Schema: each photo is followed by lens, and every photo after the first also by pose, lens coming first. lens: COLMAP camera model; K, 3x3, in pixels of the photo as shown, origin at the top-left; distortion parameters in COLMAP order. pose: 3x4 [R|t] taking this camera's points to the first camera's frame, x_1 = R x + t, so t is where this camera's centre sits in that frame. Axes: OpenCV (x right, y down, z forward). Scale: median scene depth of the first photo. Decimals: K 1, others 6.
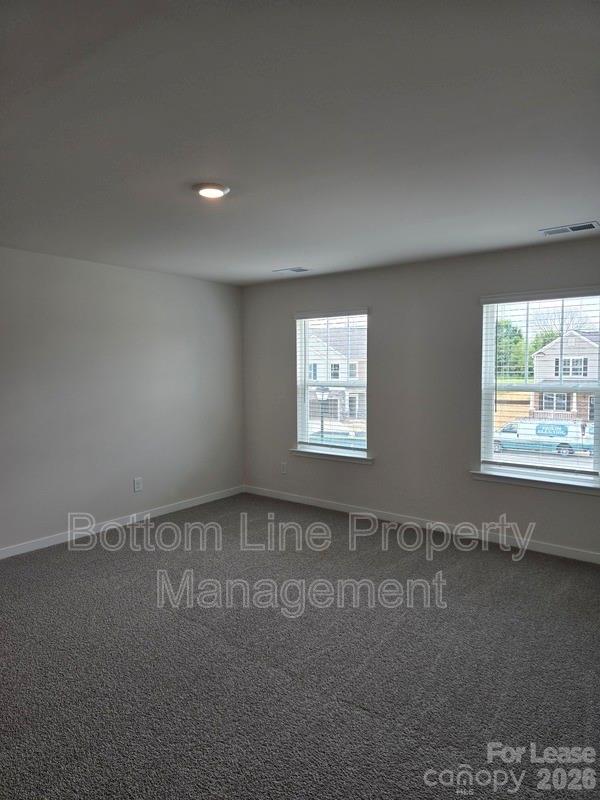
lens RADIAL K [[543.6, 0, 294.9], [0, 543.6, 404.3], [0, 0, 1]] dist [0.049376, -0.036117]
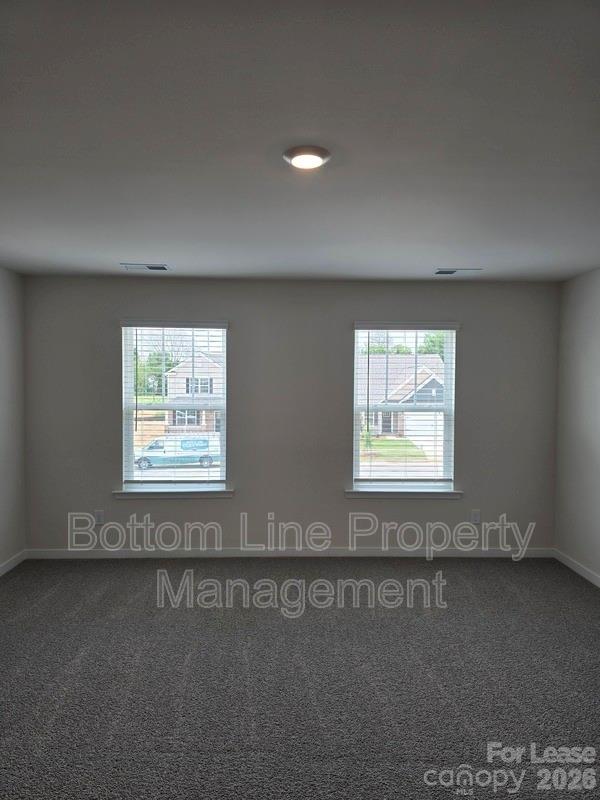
lens RADIAL K [[543.6, 0, 298.1], [0, 543.6, 405.2], [0, 0, 1]] dist [0.049376, -0.036117]
pose [[0.751079, -0.015271, 0.660036, -0.085182], [0.034818, 0.999257, -0.016502, -0.004919], [-0.659294, 0.035376, 0.751053, 0.059936]]
